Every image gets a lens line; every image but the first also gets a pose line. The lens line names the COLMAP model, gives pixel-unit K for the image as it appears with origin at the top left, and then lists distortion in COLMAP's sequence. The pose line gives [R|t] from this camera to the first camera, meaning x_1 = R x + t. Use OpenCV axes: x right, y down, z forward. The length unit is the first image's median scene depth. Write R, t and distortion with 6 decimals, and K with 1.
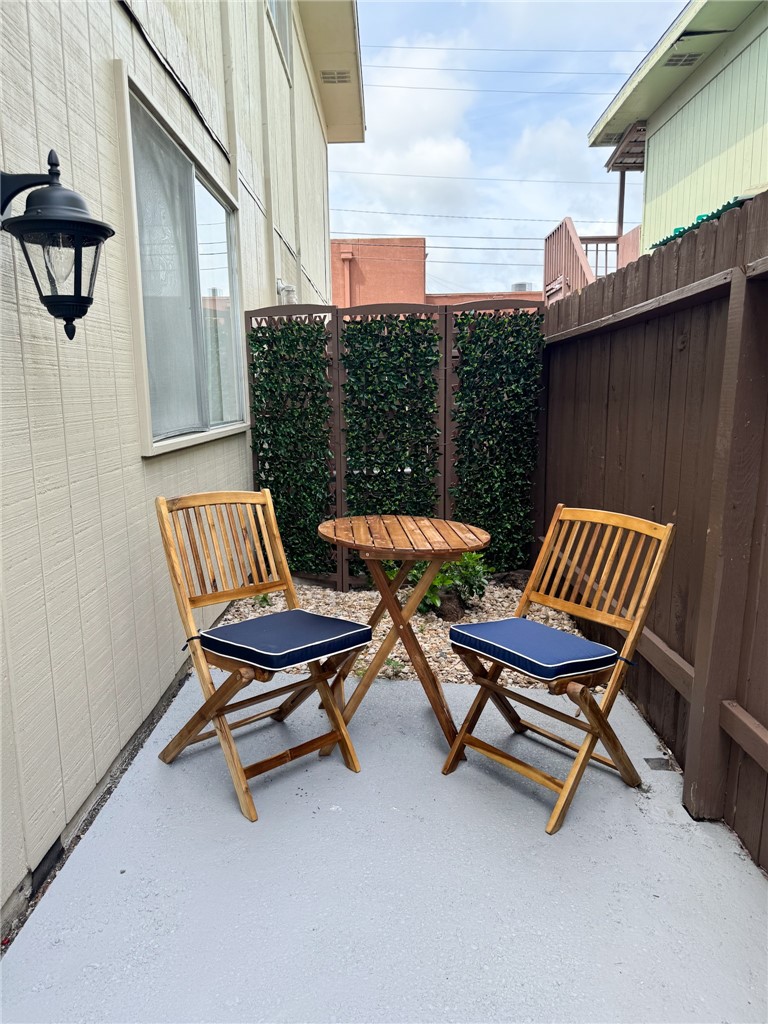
lens RADIAL K [[723.5, 0, 387.4], [0, 723.5, 505.3], [0, 0, 1]] dist [0.079052, -0.099352]
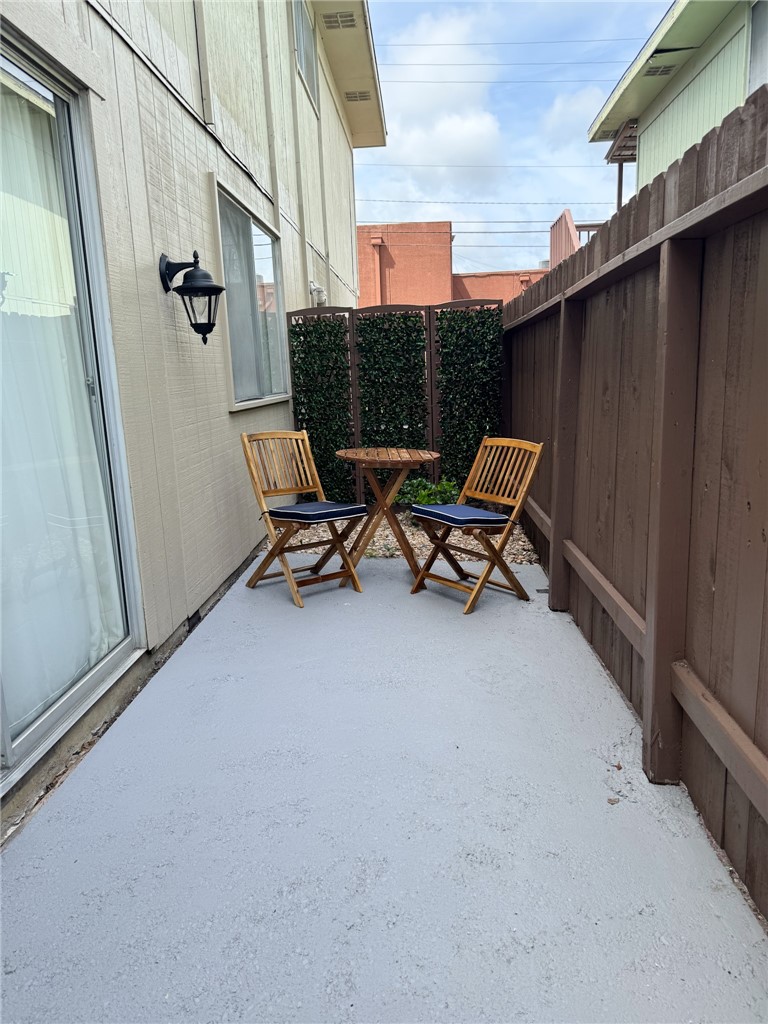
lens RADIAL K [[723.5, 0, 390.1], [0, 723.5, 510.6], [0, 0, 1]] dist [0.079052, -0.099352]
pose [[0.998687, -0.013652, -0.049381, 0.069103], [0.015352, 0.999297, 0.034211, 0.070278], [0.048879, -0.034924, 0.998194, -0.414315]]
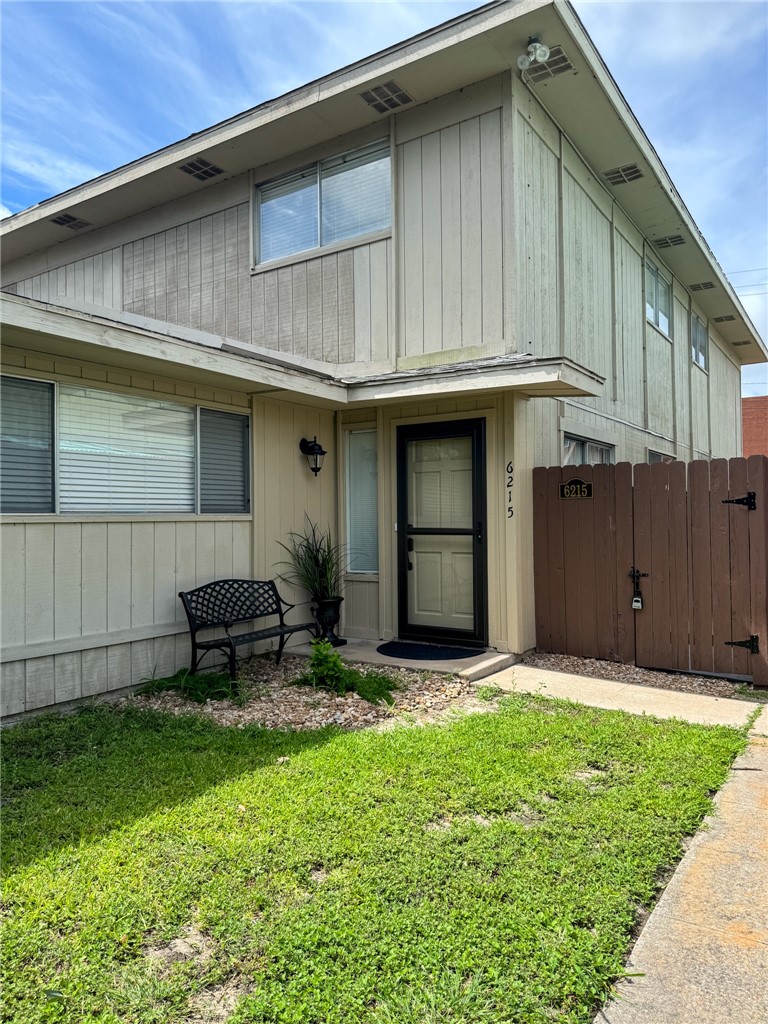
lens RADIAL K [[723.5, 0, 381.4], [0, 723.5, 502.5], [0, 0, 1]] dist [0.079052, -0.099352]
pose [[0.834166, -0.010852, -0.551407, 0.413236], [-0.087382, 0.984577, -0.151568, 0.301486], [0.544548, 0.174616, 0.820352, -1.972599]]
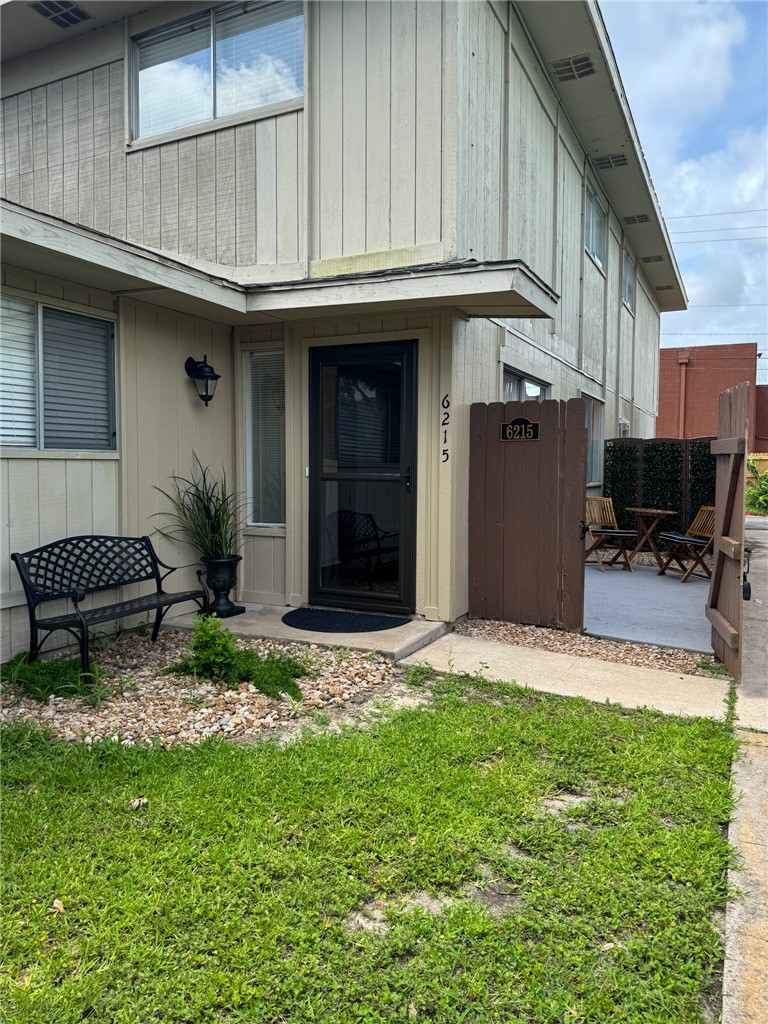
lens RADIAL K [[723.5, 0, 389.3], [0, 723.5, 504.7], [0, 0, 1]] dist [0.079052, -0.099352]
pose [[0.900165, 0.039111, -0.433789, 0.267067], [-0.084978, 0.992591, -0.086847, 0.271606], [0.427179, 0.115039, 0.896819, -1.744732]]
